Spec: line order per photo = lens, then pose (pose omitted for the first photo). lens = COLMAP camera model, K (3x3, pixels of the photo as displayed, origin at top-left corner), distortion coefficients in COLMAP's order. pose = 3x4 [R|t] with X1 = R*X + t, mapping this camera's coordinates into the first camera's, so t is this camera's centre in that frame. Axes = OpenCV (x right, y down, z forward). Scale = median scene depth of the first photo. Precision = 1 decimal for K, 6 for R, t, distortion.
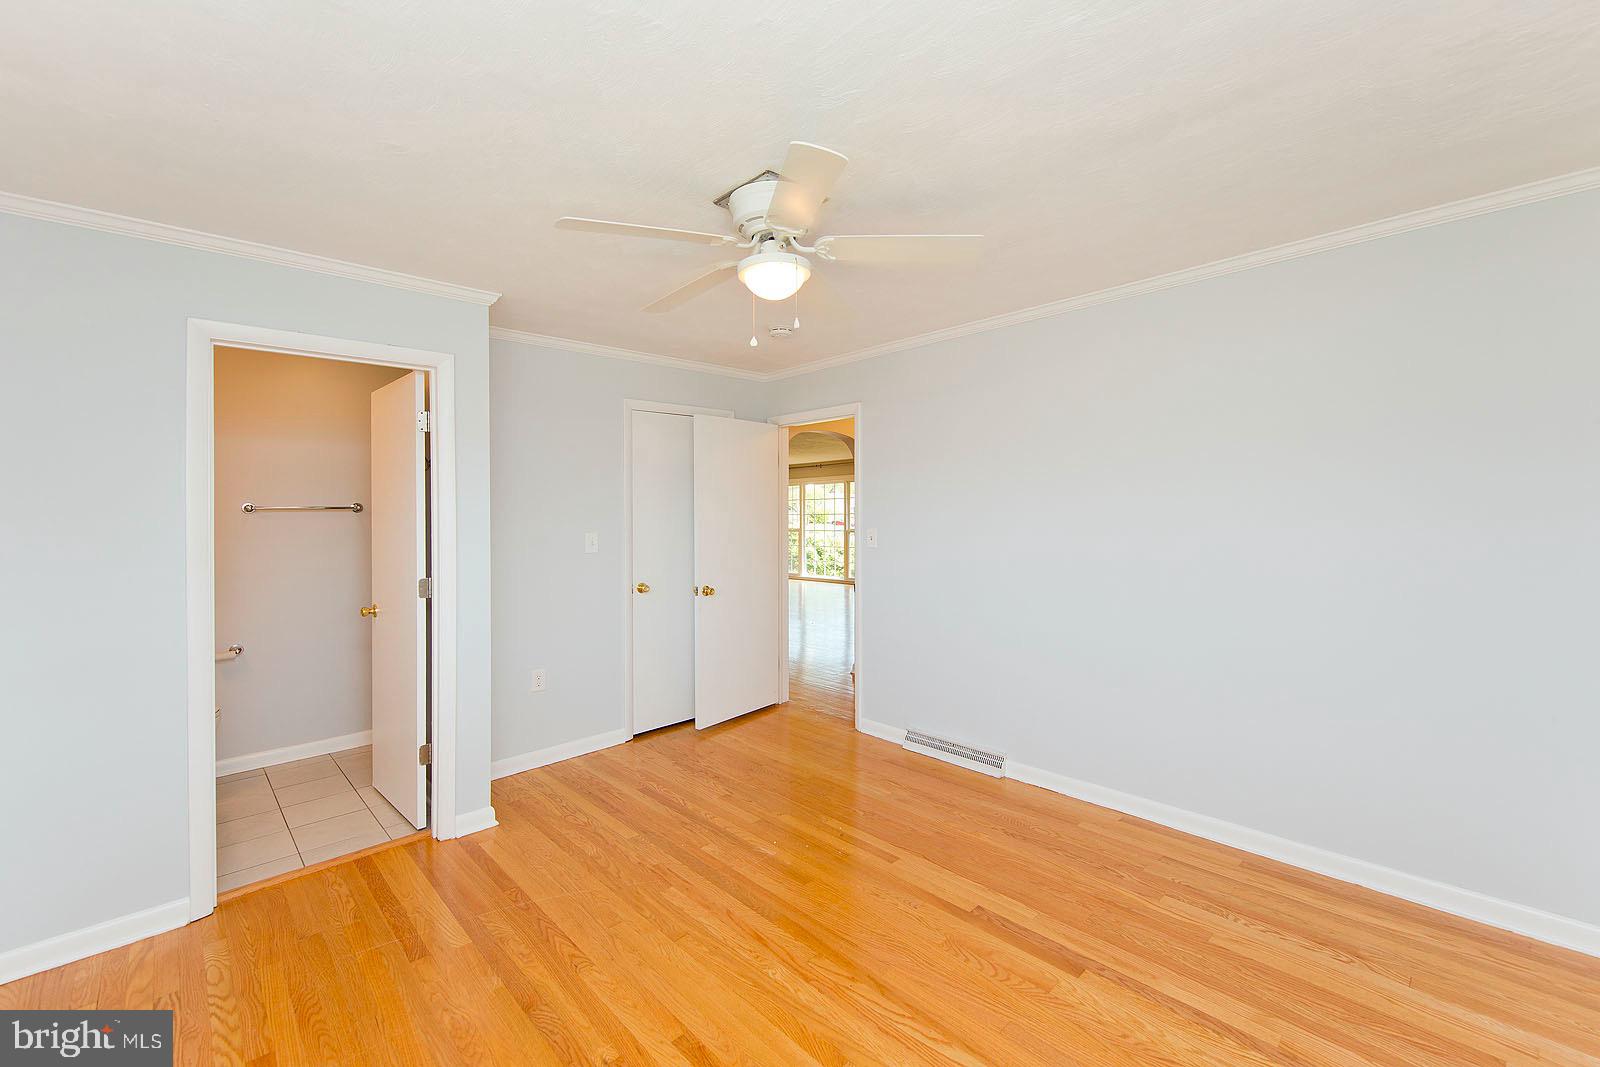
lens RADIAL K [[691.1, 0, 800.6], [0, 691.1, 522.2], [0, 0, 1]] dist [0.015817, -0.003173]
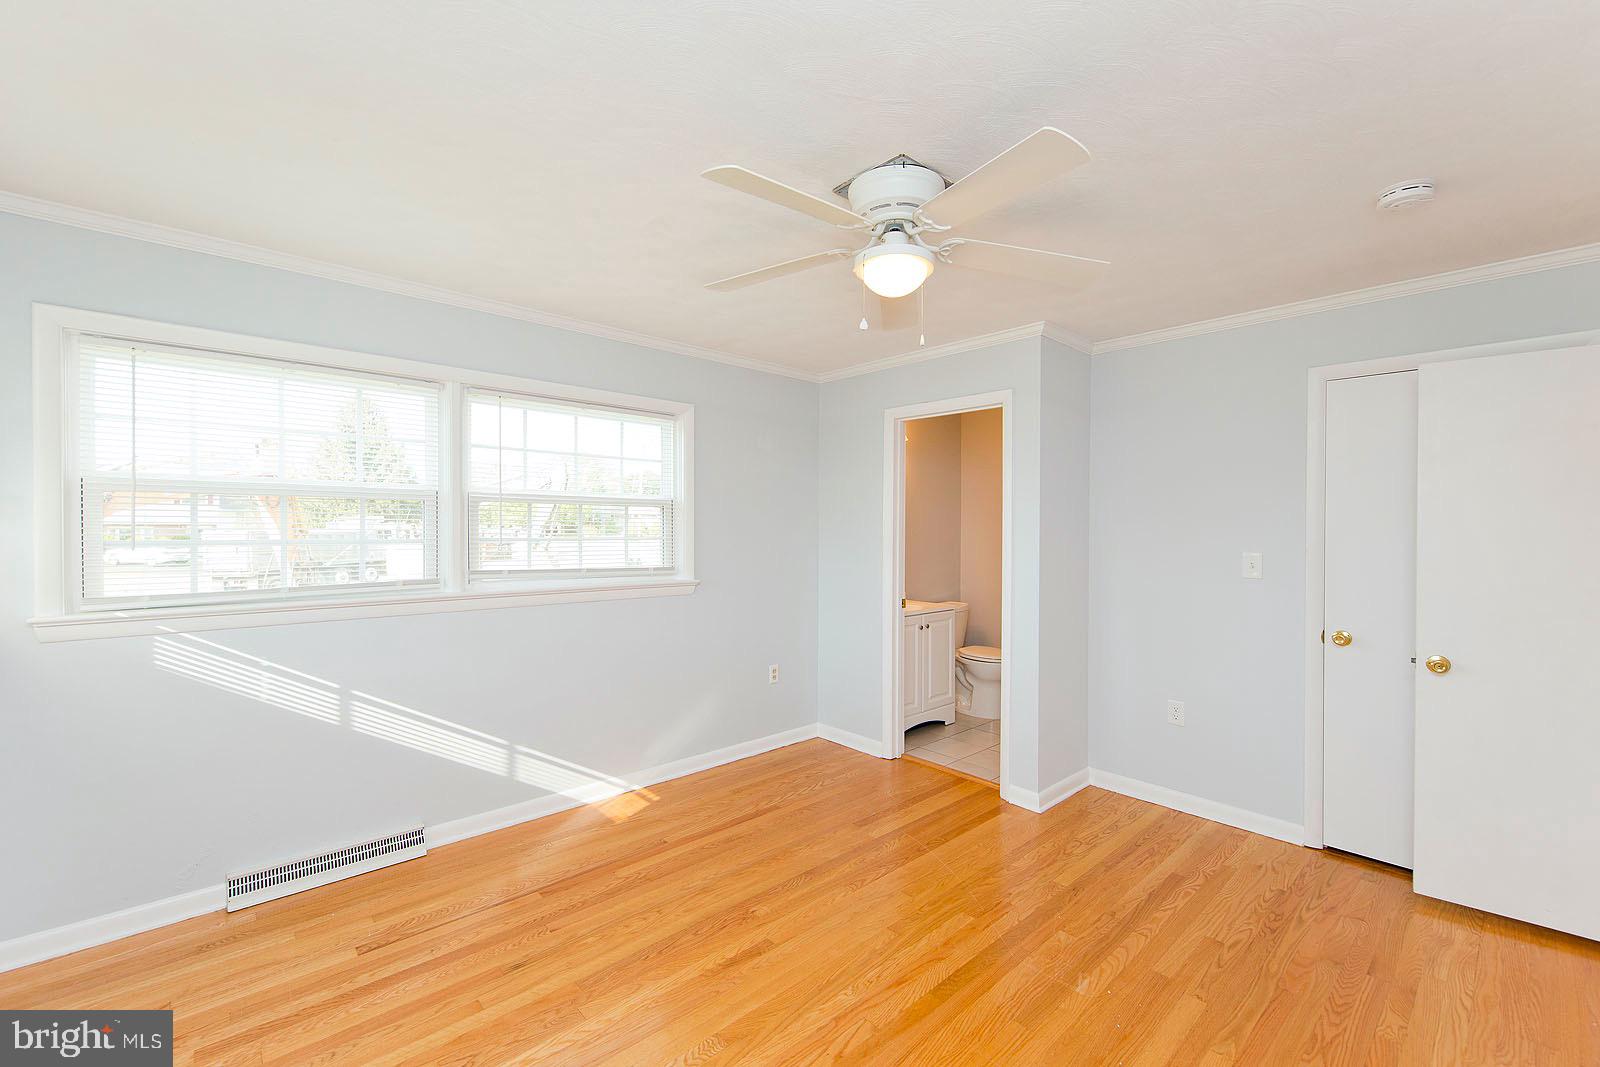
lens RADIAL K [[691.1, 0, 806.0], [0, 691.1, 537.4], [0, 0, 1]] dist [0.015817, -0.003173]
pose [[-0.054969, 0.030371, -0.998026, 0.640816], [-0.019986, 0.999304, 0.031511, -0.020793], [0.998288, 0.021679, -0.054324, 0.675302]]
